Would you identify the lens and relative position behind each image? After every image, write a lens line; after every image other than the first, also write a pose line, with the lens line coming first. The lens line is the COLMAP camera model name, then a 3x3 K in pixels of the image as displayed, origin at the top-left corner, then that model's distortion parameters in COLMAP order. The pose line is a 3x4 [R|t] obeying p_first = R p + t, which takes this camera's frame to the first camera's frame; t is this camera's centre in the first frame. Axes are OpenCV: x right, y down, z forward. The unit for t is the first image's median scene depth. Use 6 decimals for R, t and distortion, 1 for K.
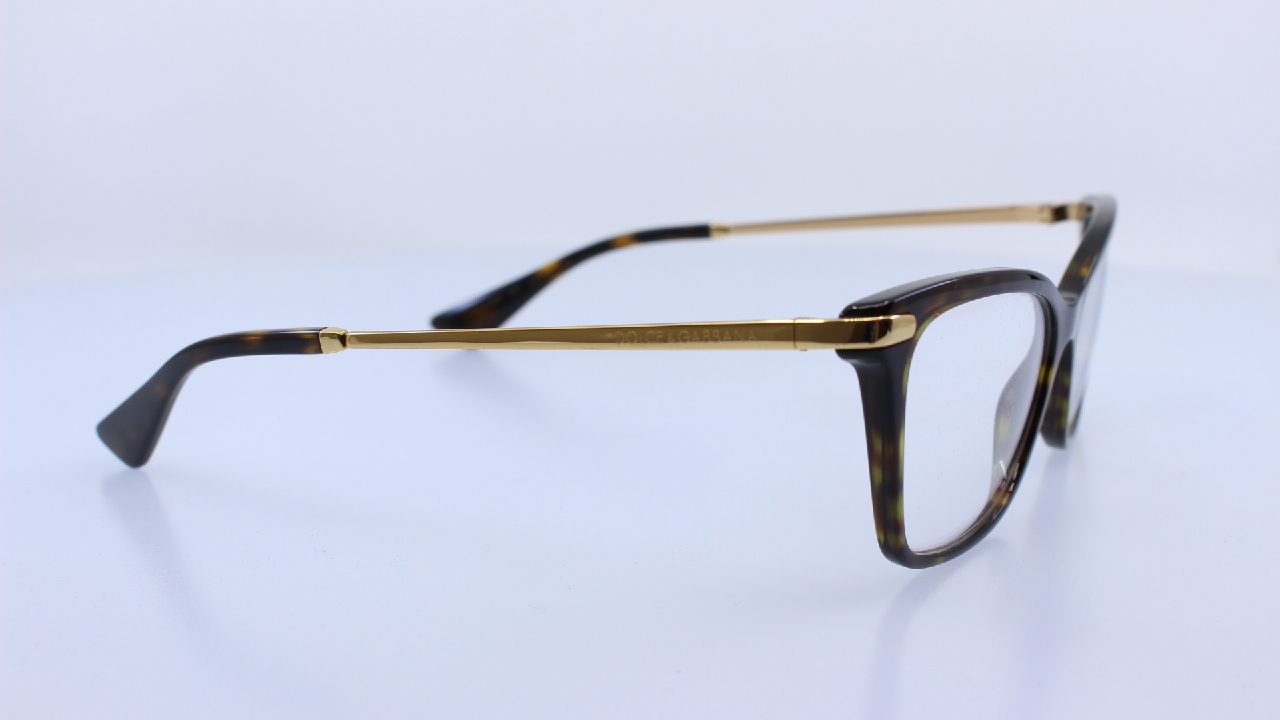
lens RADIAL K [[1654.0, 0, 640.0], [0, 1654.0, 360.0], [0, 0, 1]] dist [-0.119736, -0.012365]
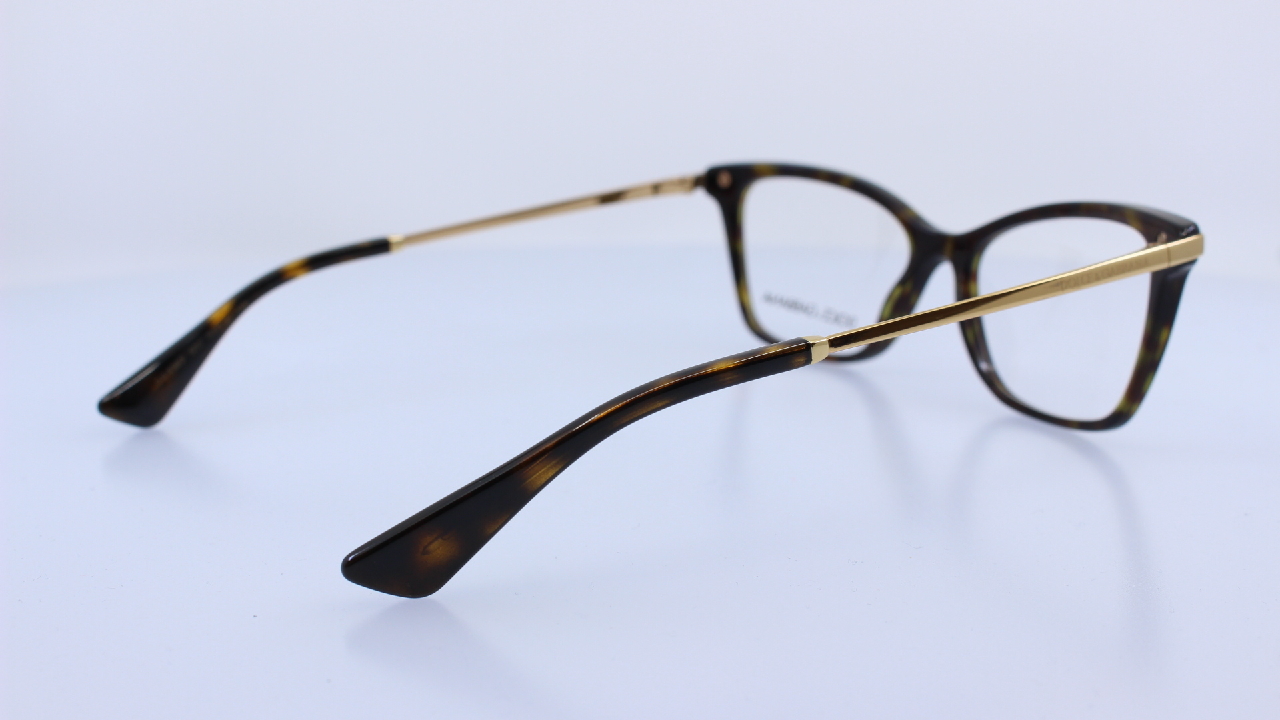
lens RADIAL K [[1654.0, 0, 640.0], [0, 1654.0, 360.0], [0, 0, 1]] dist [-0.119736, -0.012365]
pose [[0.503916, -0.174838, 0.845873, -1.040151], [0.182941, 0.978686, 0.093305, -0.112047], [-0.844157, 0.107727, 0.525161, 0.580041]]
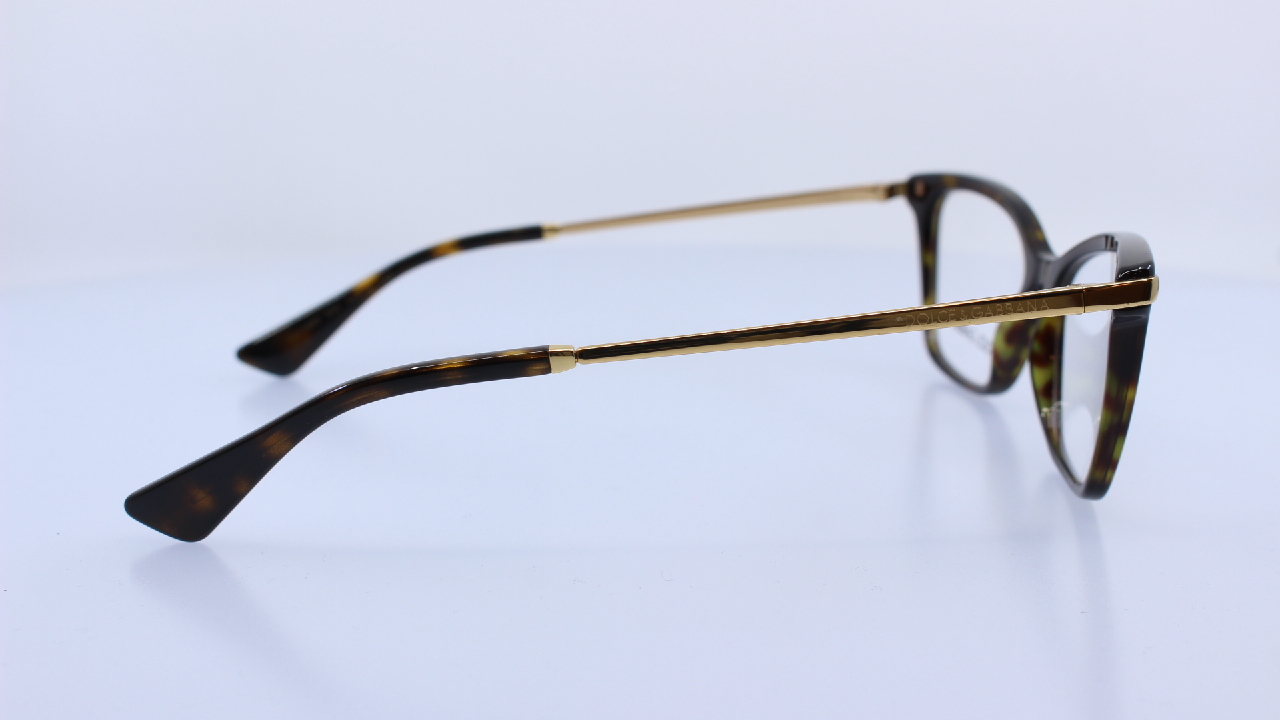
lens RADIAL K [[1654.0, 0, 640.0], [0, 1654.0, 360.0], [0, 0, 1]] dist [-0.119736, -0.012365]
pose [[0.863243, -0.104405, 0.493874, -0.607730], [0.106344, 0.994033, 0.024262, -0.028678], [-0.493460, 0.031576, 0.869195, 0.159521]]
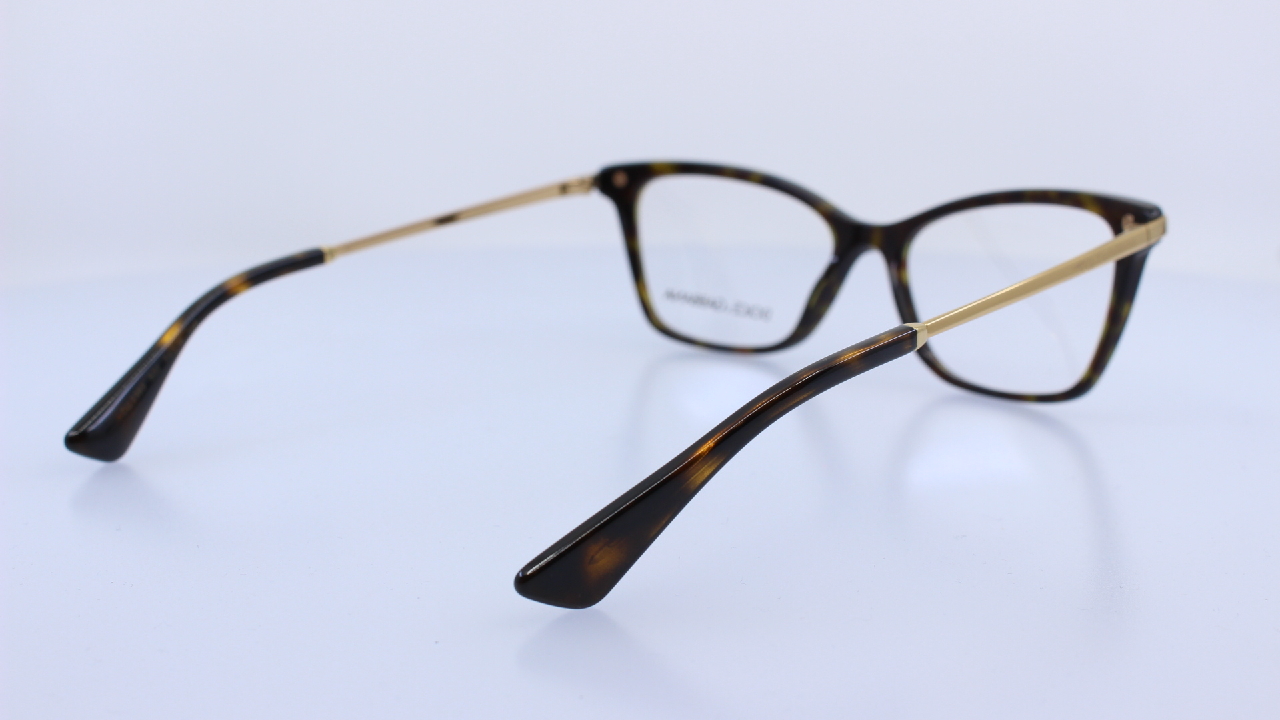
lens RADIAL K [[1654.0, 0, 640.0], [0, 1654.0, 360.0], [0, 0, 1]] dist [-0.119736, -0.012365]
pose [[0.266032, -0.194956, 0.944044, -1.163718], [0.206867, 0.968065, 0.141622, -0.171285], [-0.941506, 0.157616, 0.297866, 0.856480]]
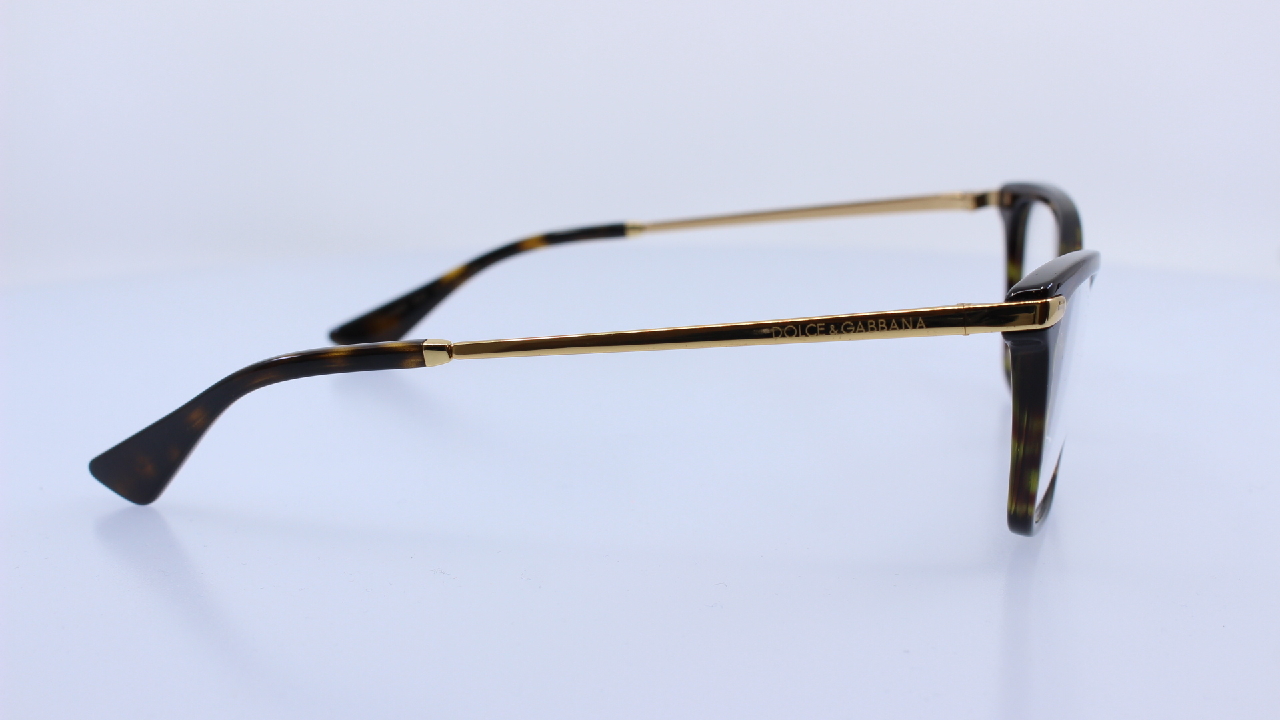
lens RADIAL K [[1654.0, 0, 640.0], [0, 1654.0, 360.0], [0, 0, 1]] dist [-0.119736, -0.012365]
pose [[0.964456, -0.055239, 0.258405, -0.318591], [0.055687, 0.998433, 0.005591, -0.006200], [-0.258309, 0.008998, 0.966020, 0.040010]]
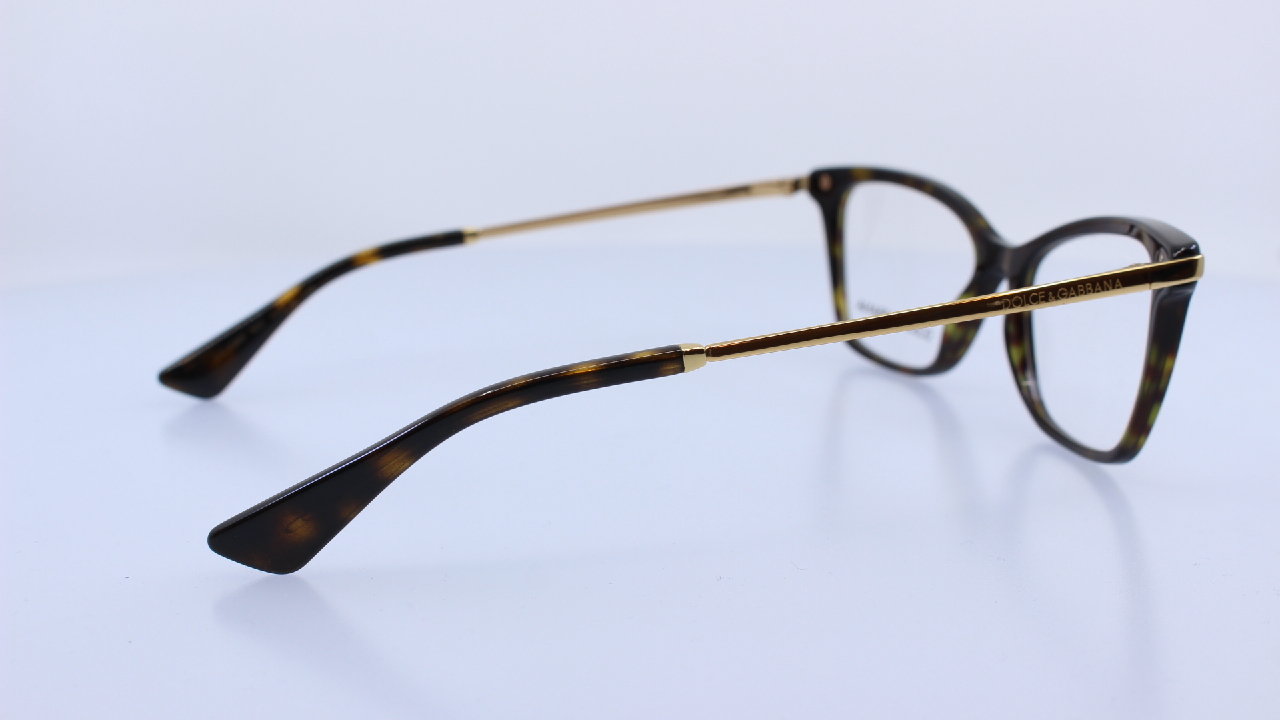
lens RADIAL K [[1654.0, 0, 640.0], [0, 1654.0, 360.0], [0, 0, 1]] dist [-0.119736, -0.012365]
pose [[0.707512, -0.144481, 0.691775, -0.850421], [0.149031, 0.987368, 0.053797, -0.064310], [-0.690809, 0.065034, 0.720107, 0.342407]]
